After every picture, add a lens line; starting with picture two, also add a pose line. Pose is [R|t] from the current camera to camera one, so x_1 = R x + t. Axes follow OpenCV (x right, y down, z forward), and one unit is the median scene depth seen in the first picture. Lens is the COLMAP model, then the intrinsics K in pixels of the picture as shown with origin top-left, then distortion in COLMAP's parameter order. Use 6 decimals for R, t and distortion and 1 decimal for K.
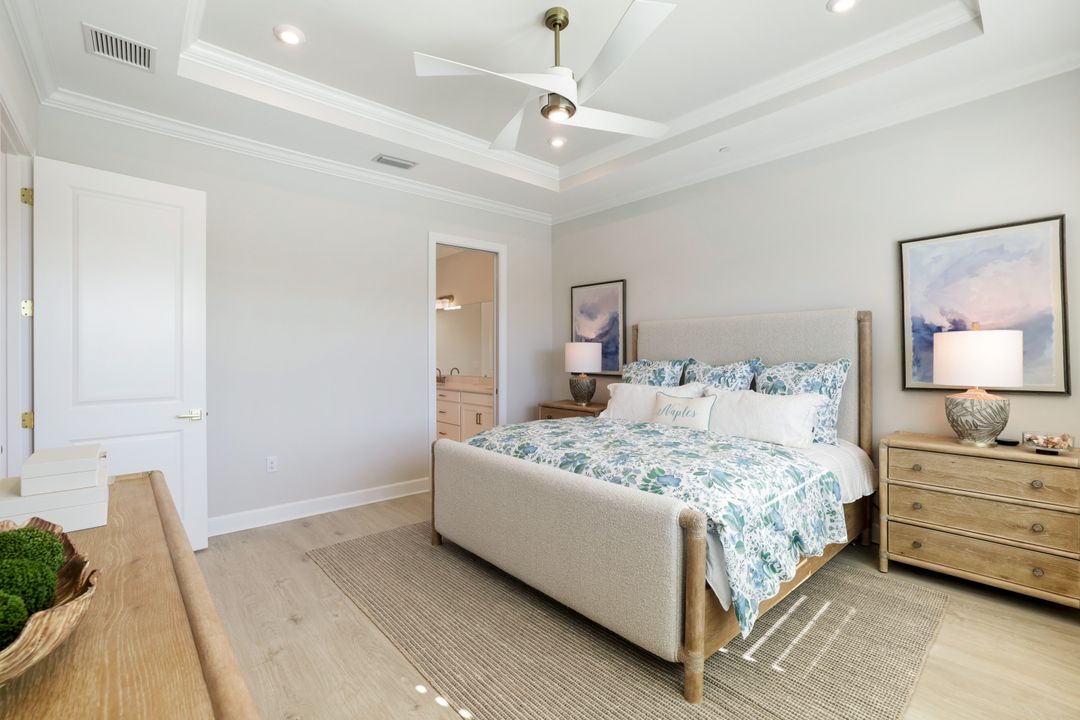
lens RADIAL K [[474.4, 0, 539.9], [0, 474.4, 332.8], [0, 0, 1]] dist [-0.022930, -0.000156]
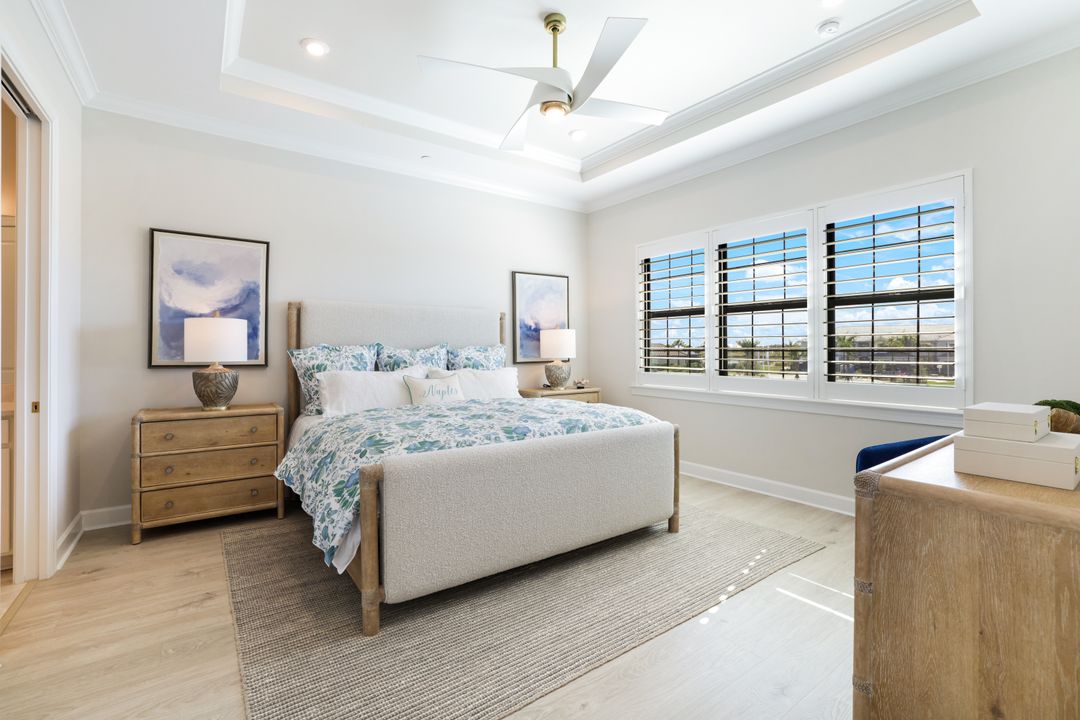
lens RADIAL K [[469.2, 0, 509.7], [0, 469.2, 352.6], [0, 0, 1]] dist [-0.041425, 0.016797]
pose [[0.135089, -0.025811, 0.990497, -0.557264], [-0.063533, 0.997378, 0.034655, 0.019266], [-0.988794, -0.067611, 0.133095, 0.514604]]
